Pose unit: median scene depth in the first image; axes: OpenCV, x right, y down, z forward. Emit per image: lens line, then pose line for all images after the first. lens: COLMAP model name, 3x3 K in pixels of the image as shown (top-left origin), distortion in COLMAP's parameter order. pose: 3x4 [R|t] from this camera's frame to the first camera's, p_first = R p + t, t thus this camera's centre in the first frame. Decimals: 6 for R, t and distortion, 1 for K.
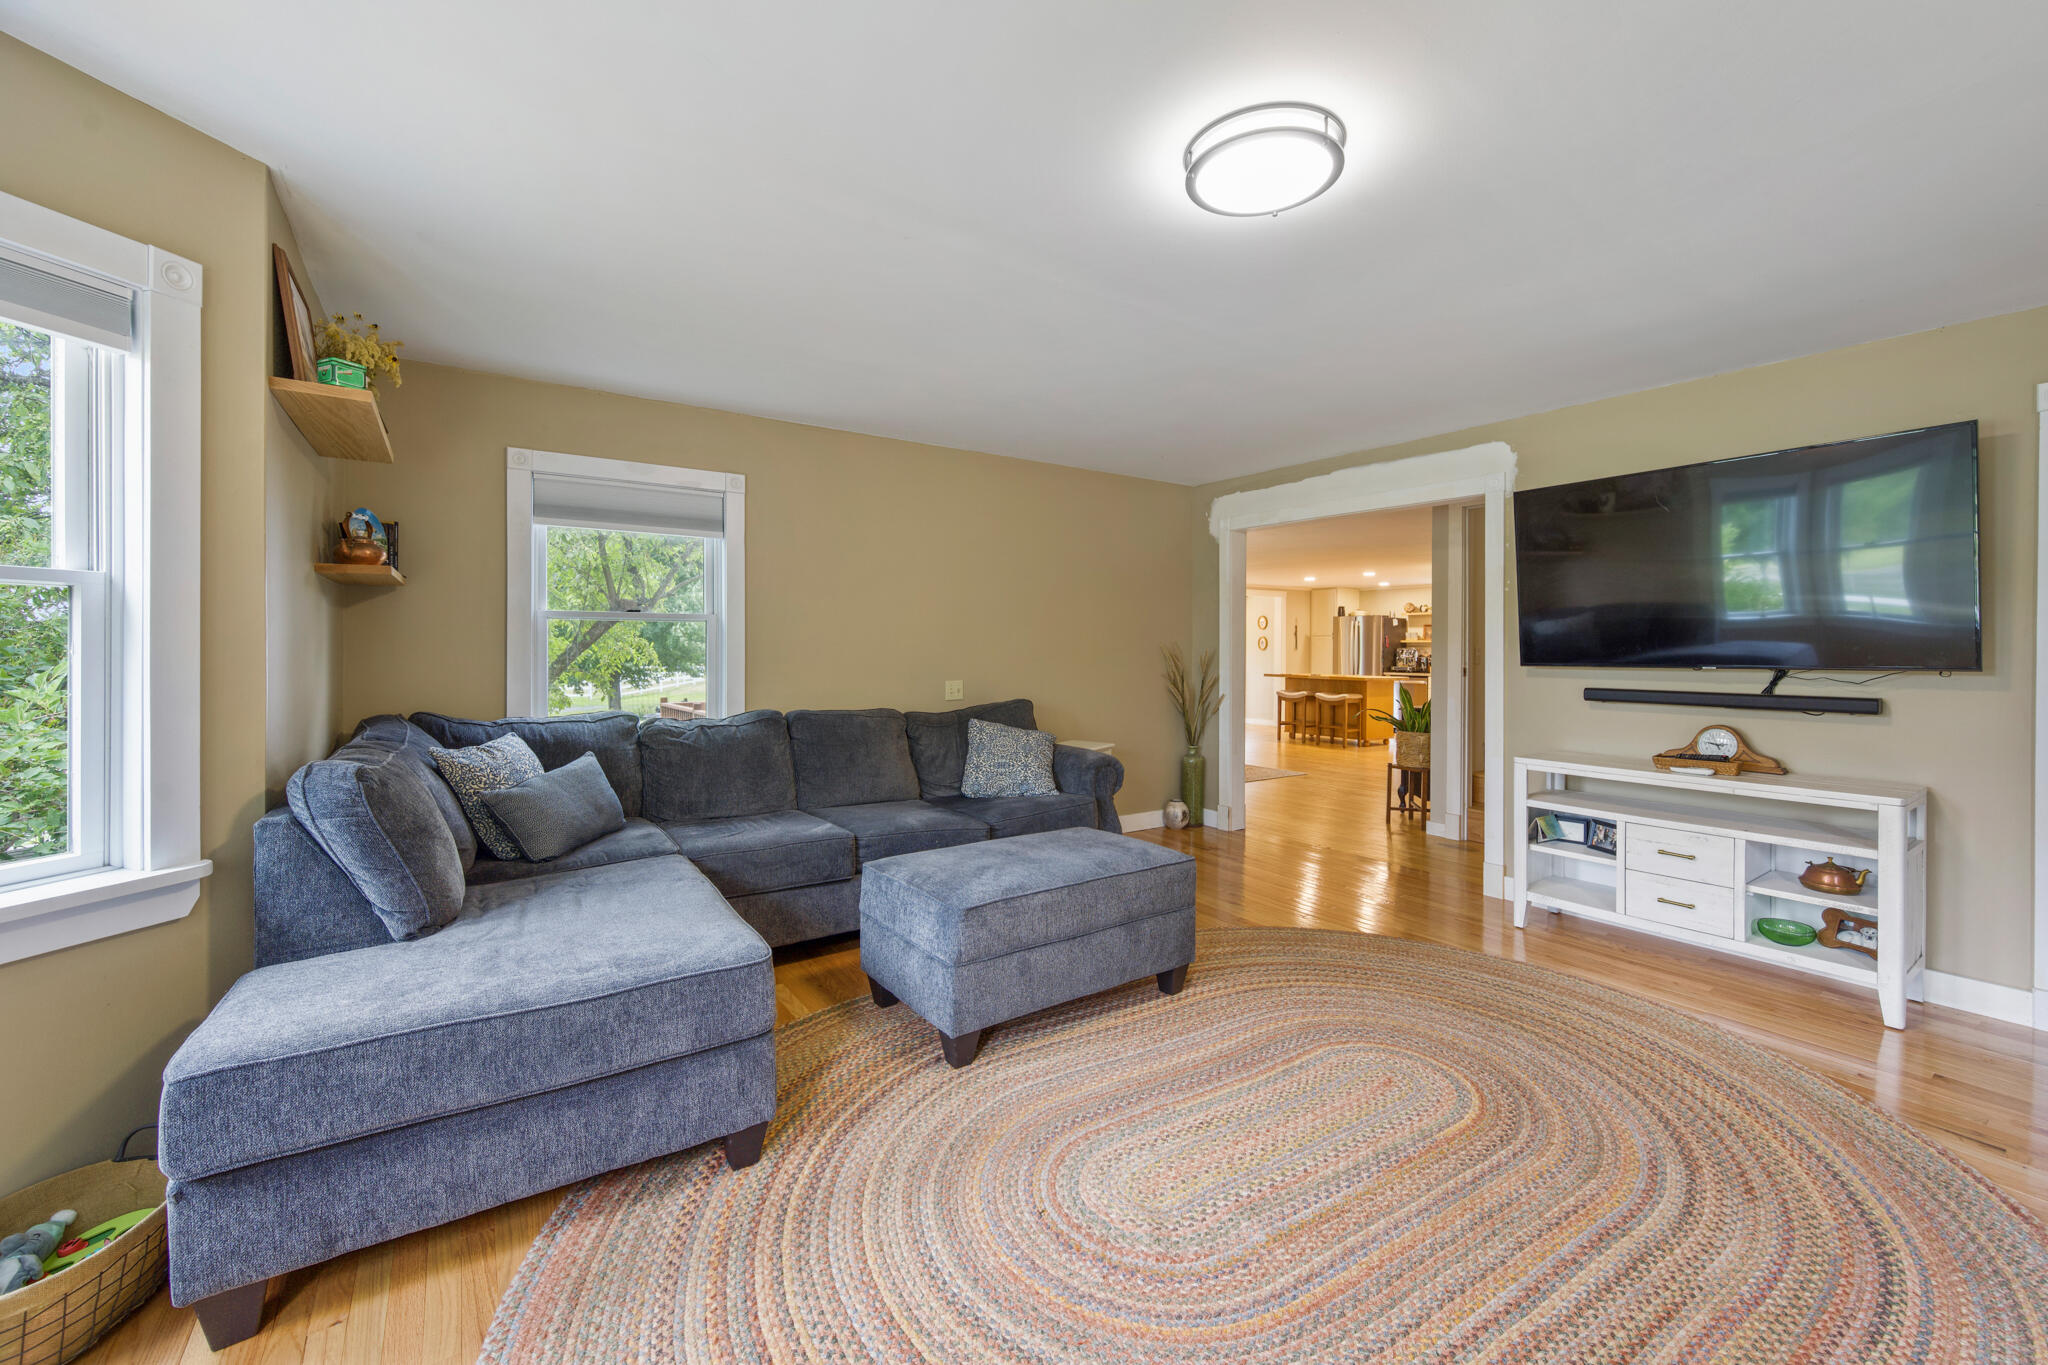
lens RADIAL K [[819.9, 0, 1025.0], [0, 819.9, 651.5], [0, 0, 1]] dist [0.000214, -0.000149]
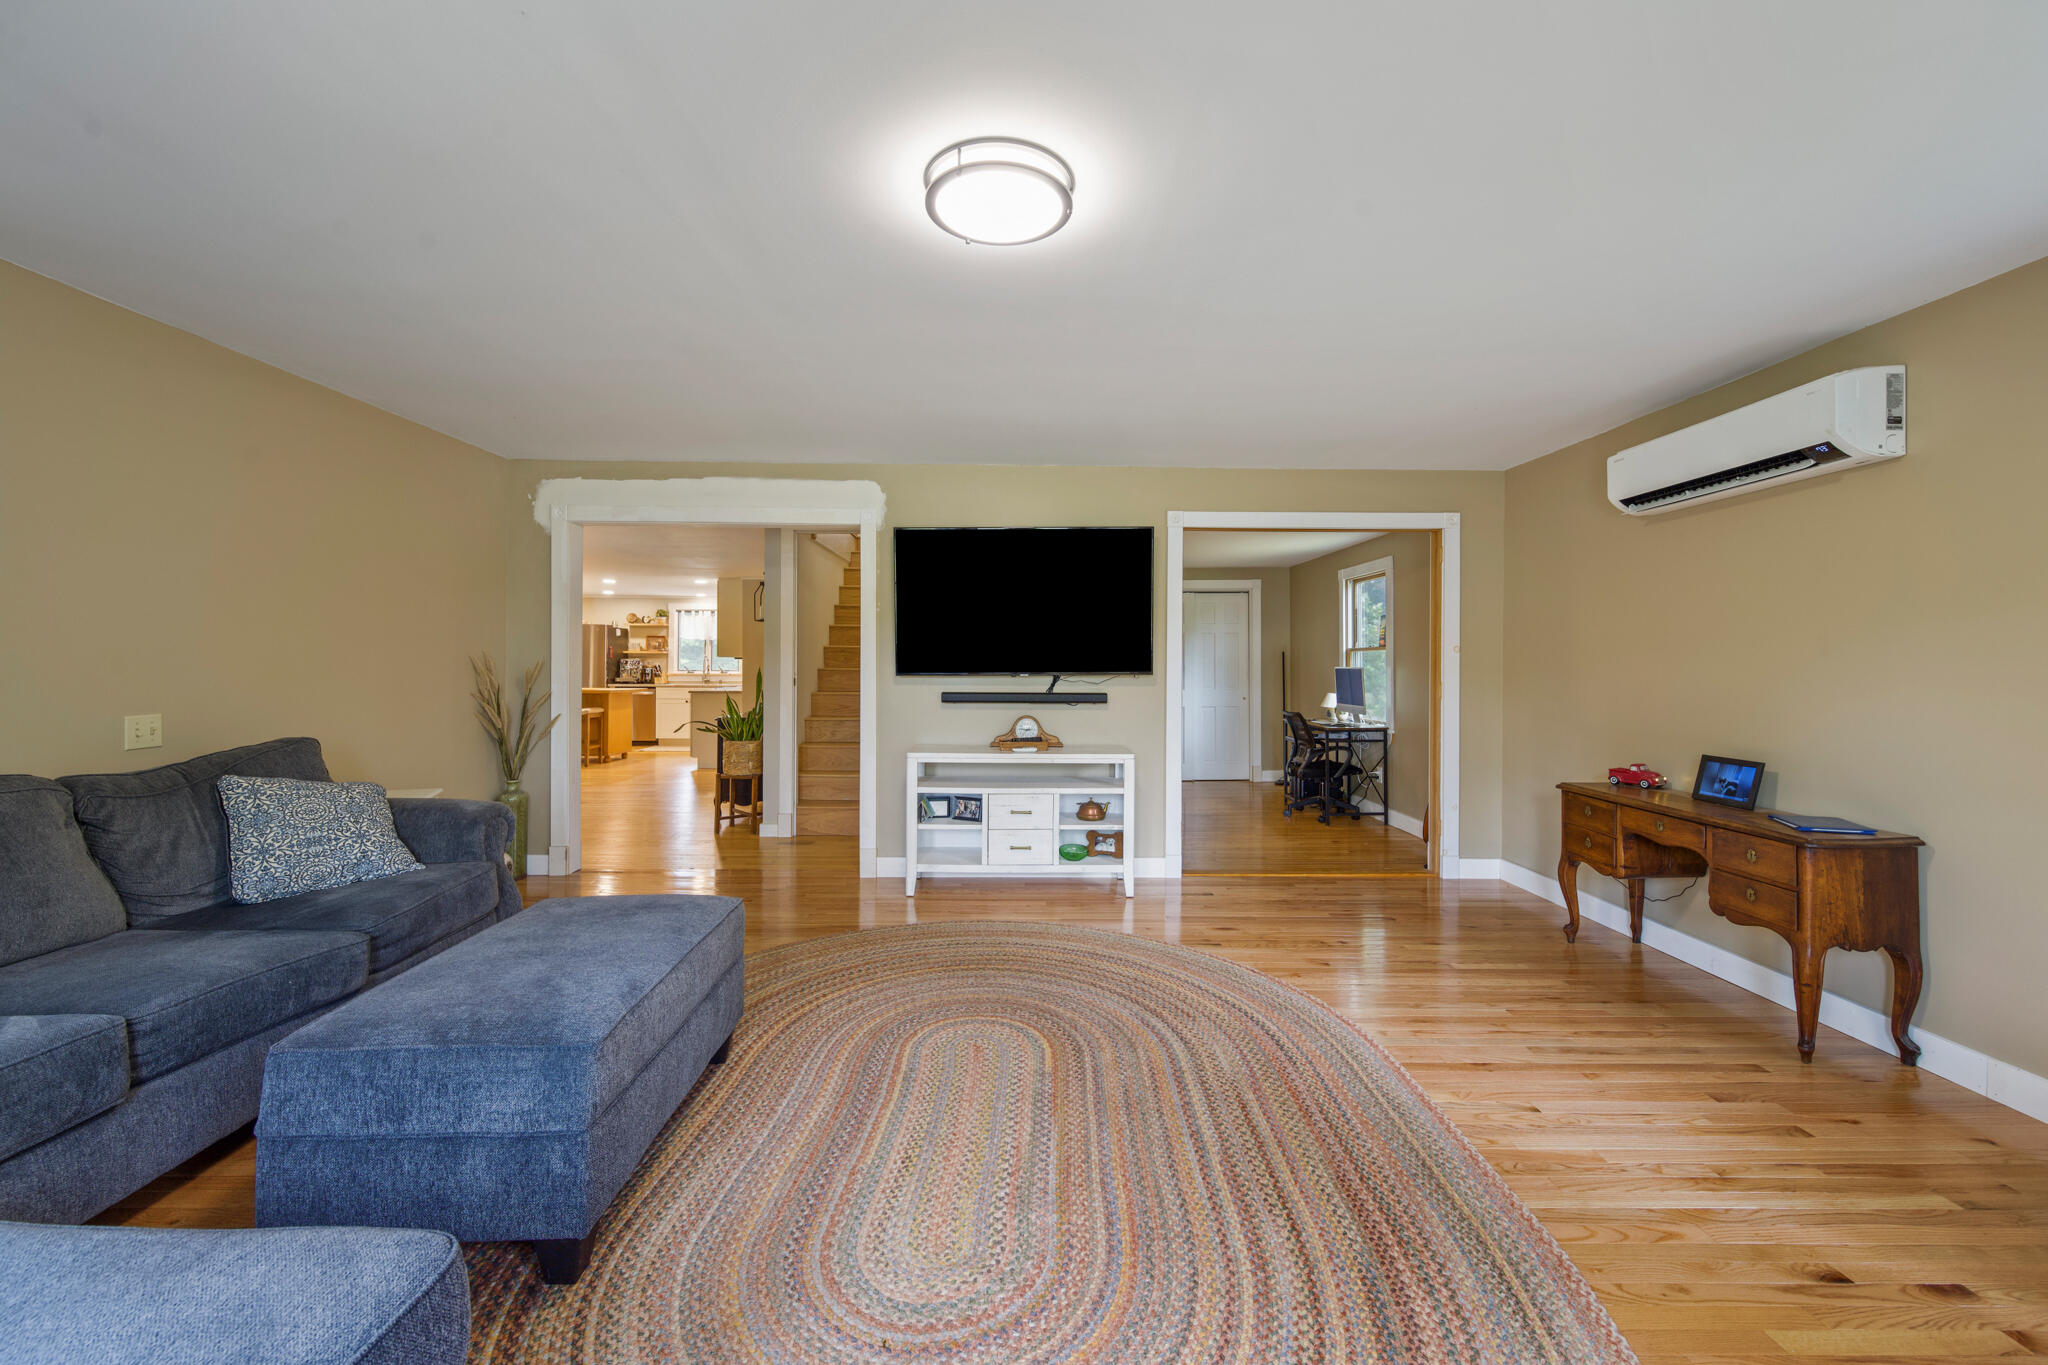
lens RADIAL K [[814.2, 0, 1027.4], [0, 814.2, 662.4], [0, 0, 1]] dist [-0.001849, 0.000011]
pose [[0.555498, -0.001054, 0.831517, -0.283690], [0.000246, 0.999999, 0.001102, -0.002741], [-0.831518, -0.000407, 0.555498, 0.207040]]
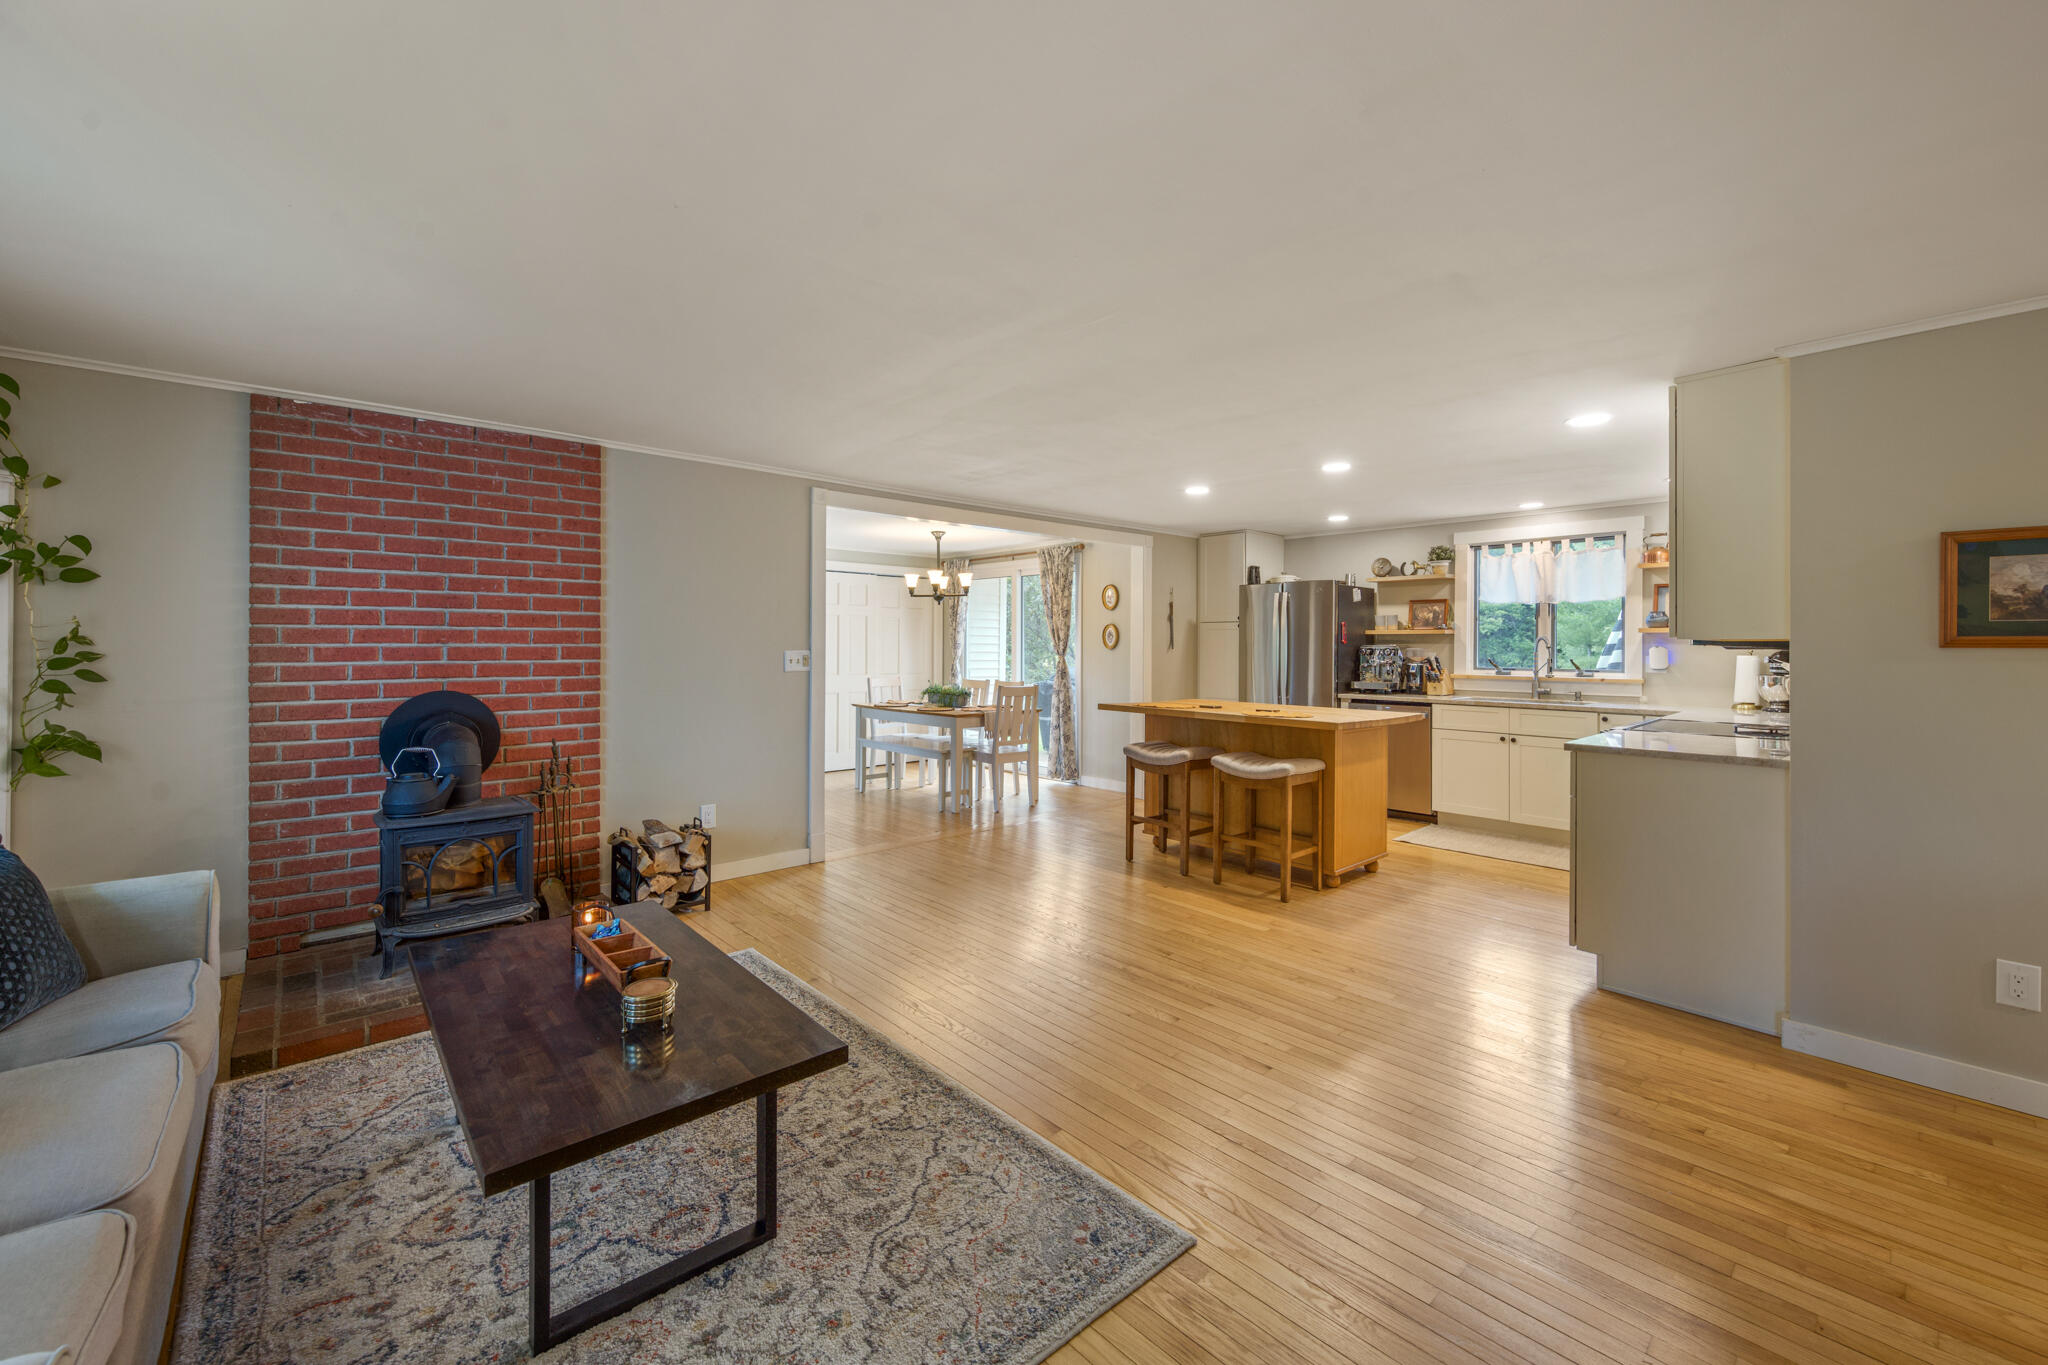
lens RADIAL K [[832.2, 0, 1023.7], [0, 832.2, 643.7], [0, 0, 1]] dist [0.000295, 0.000087]
pose [[0.991037, -0.001910, 0.133575, 0.605729], [0.002403, 0.999991, -0.003526, -0.012835], [-0.133567, 0.003816, 0.991032, 1.769764]]
